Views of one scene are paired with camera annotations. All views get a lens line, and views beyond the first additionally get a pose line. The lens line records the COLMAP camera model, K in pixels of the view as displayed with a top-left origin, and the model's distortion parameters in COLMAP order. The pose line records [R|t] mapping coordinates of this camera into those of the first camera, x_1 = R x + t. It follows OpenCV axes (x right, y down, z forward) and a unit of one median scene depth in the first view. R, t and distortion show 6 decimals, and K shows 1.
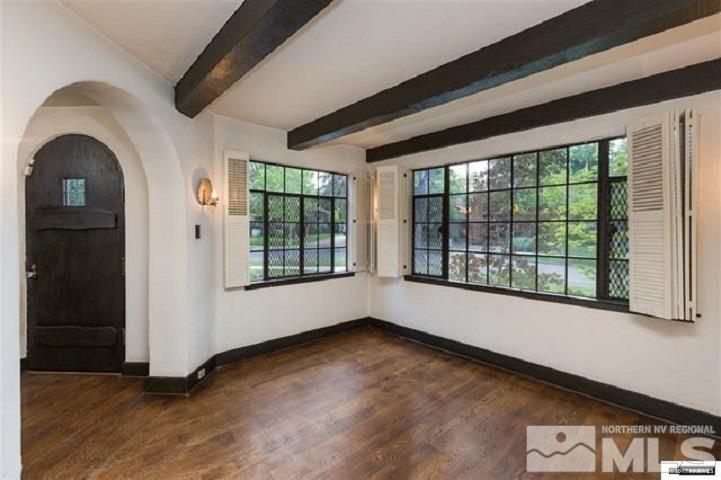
lens RADIAL K [[328.6, 0, 357.8], [0, 328.6, 234.0], [0, 0, 1]] dist [0.000327, 0.000211]
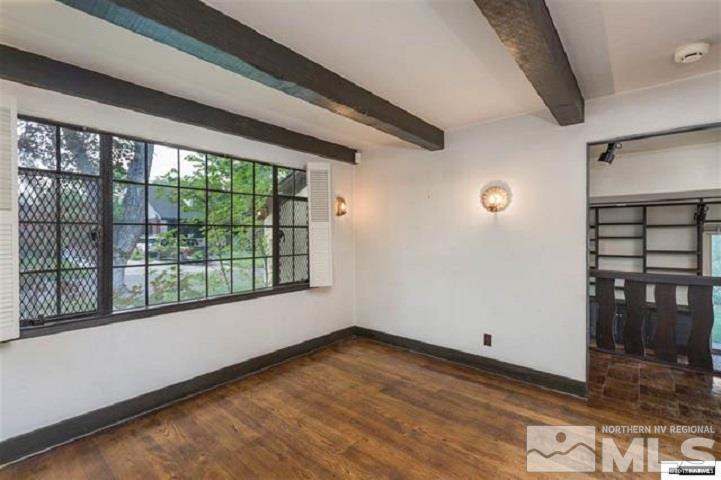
lens RADIAL K [[328.6, 0, 357.5], [0, 328.6, 235.4], [0, 0, 1]] dist [0.000327, 0.000211]
pose [[-0.132255, -0.007721, 0.991186, -0.535636], [0.019637, 0.999753, 0.010408, -0.012434], [-0.991021, 0.020840, -0.132071, 0.757154]]
